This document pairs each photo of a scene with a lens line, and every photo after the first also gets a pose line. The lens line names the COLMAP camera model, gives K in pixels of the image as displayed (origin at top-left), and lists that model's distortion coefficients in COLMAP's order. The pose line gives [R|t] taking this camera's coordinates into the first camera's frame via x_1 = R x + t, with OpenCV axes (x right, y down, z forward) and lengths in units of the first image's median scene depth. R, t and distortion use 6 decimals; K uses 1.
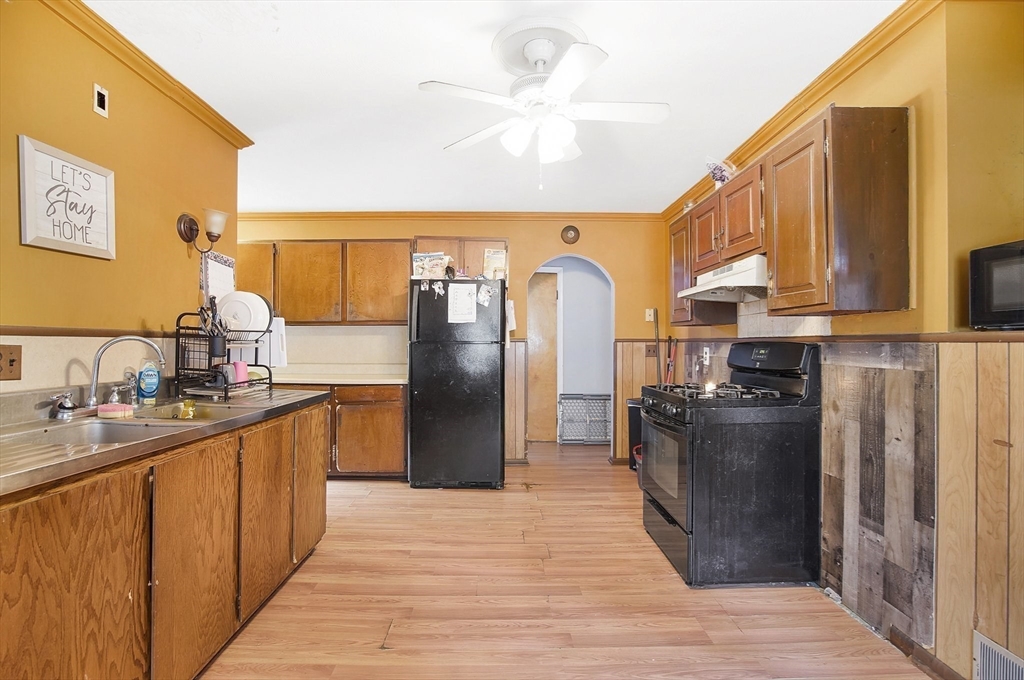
lens RADIAL K [[472.3, 0, 511.2], [0, 472.3, 340.7], [0, 0, 1]] dist [-0.052466, 0.018161]
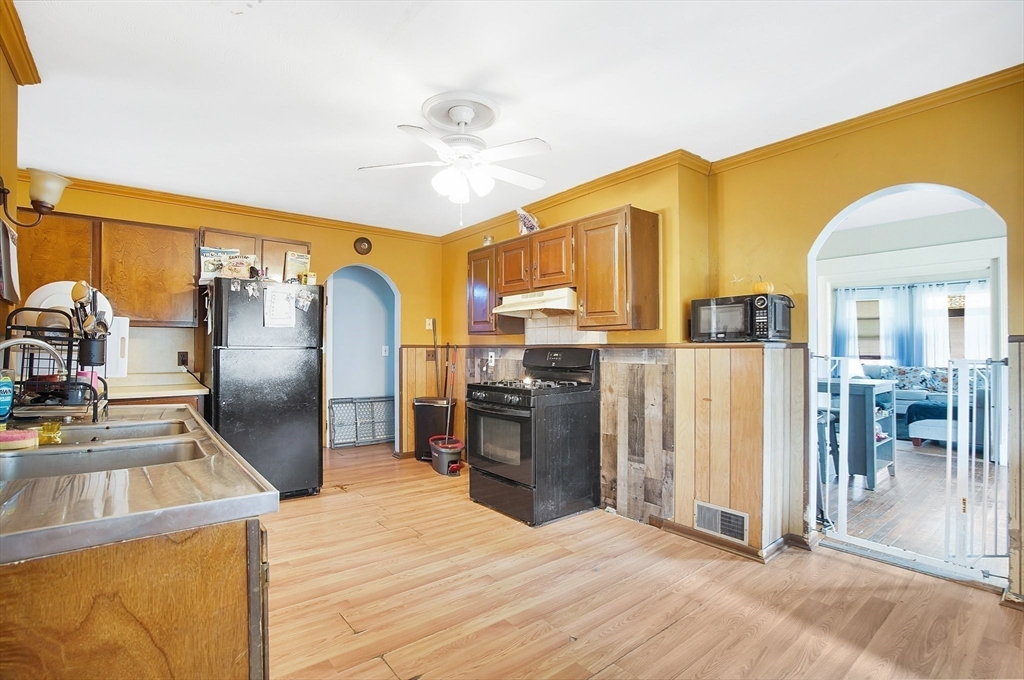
lens RADIAL K [[472.3, 0, 503.9], [0, 472.3, 340.4], [0, 0, 1]] dist [-0.052466, 0.018161]
pose [[0.798555, 0.011021, 0.601821, -0.524426], [-0.003738, 0.999904, -0.013352, -0.000613], [-0.601910, 0.008413, 0.798519, -0.054840]]
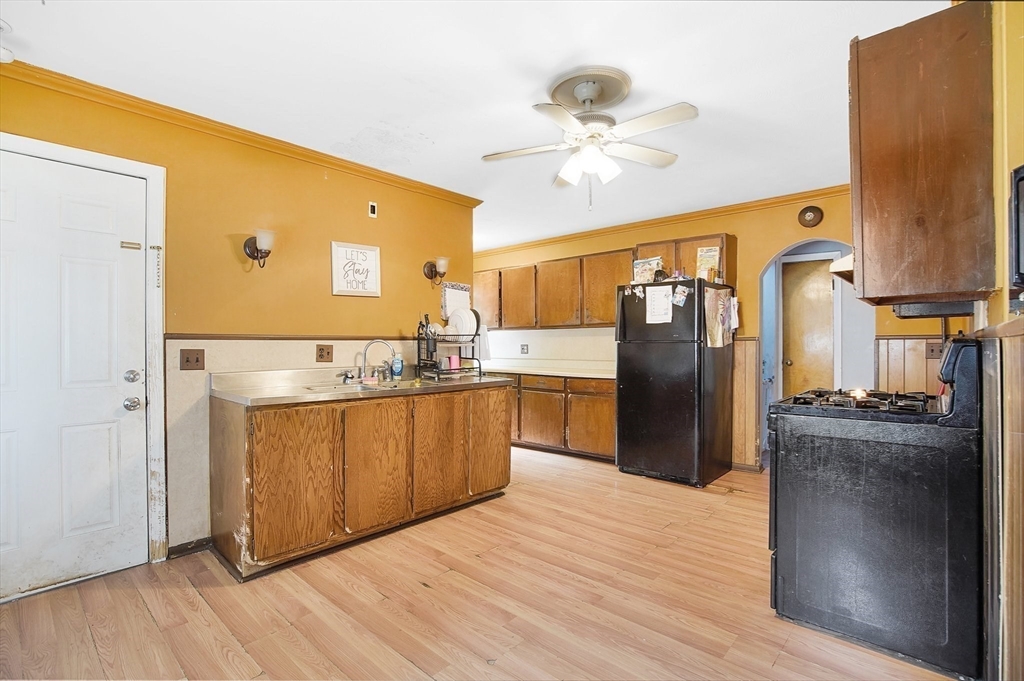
lens RADIAL K [[472.3, 0, 516.3], [0, 472.3, 338.9], [0, 0, 1]] dist [-0.052466, 0.018161]
pose [[0.737182, -0.010776, -0.675608, 0.626586], [0.009251, 0.999940, -0.005855, 0.001787], [0.675631, -0.001934, 0.737238, 0.011789]]
